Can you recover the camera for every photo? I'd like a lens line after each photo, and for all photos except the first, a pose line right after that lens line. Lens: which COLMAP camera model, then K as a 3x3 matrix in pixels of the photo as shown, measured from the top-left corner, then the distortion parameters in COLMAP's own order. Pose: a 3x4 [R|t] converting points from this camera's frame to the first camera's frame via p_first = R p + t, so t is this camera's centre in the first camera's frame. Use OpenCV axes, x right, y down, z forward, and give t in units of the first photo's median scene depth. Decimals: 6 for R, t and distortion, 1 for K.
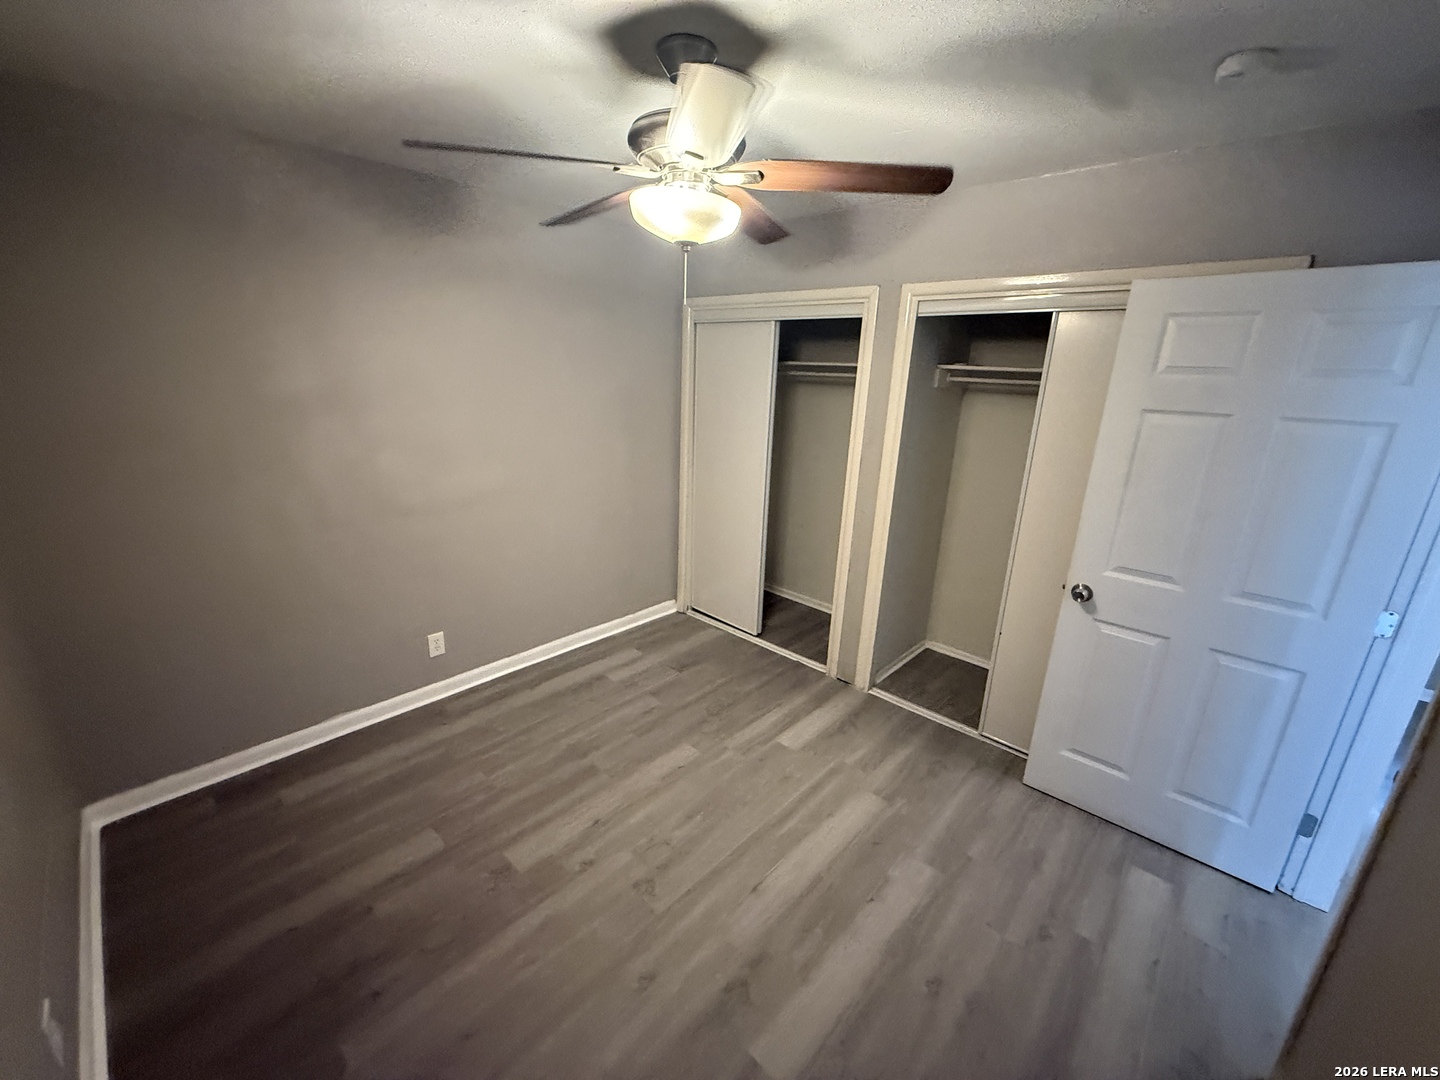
lens RADIAL K [[572.3, 0, 716.1], [0, 572.3, 543.4], [0, 0, 1]] dist [0.000905, 0.000274]
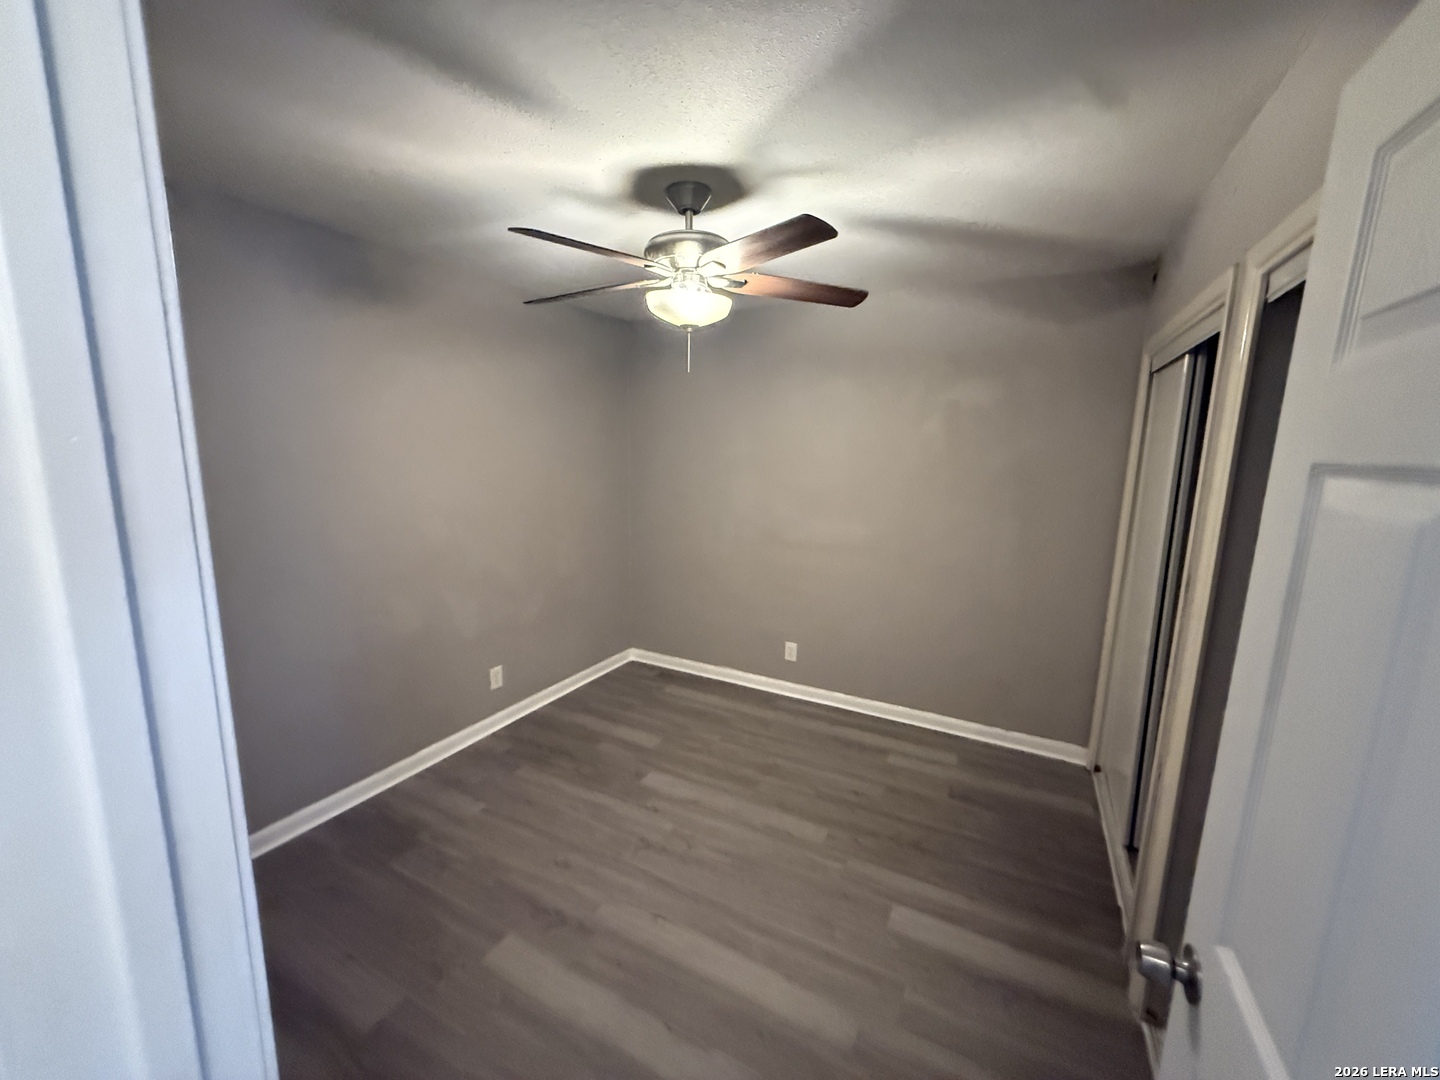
lens RADIAL K [[572.3, 0, 716.1], [0, 572.3, 543.4], [0, 0, 1]] dist [0.000905, 0.000274]
pose [[0.257960, 0.134299, -0.956776, 0.841816], [-0.284385, 0.956975, 0.057653, -0.104114], [0.923354, 0.257221, 0.285054, 0.543523]]
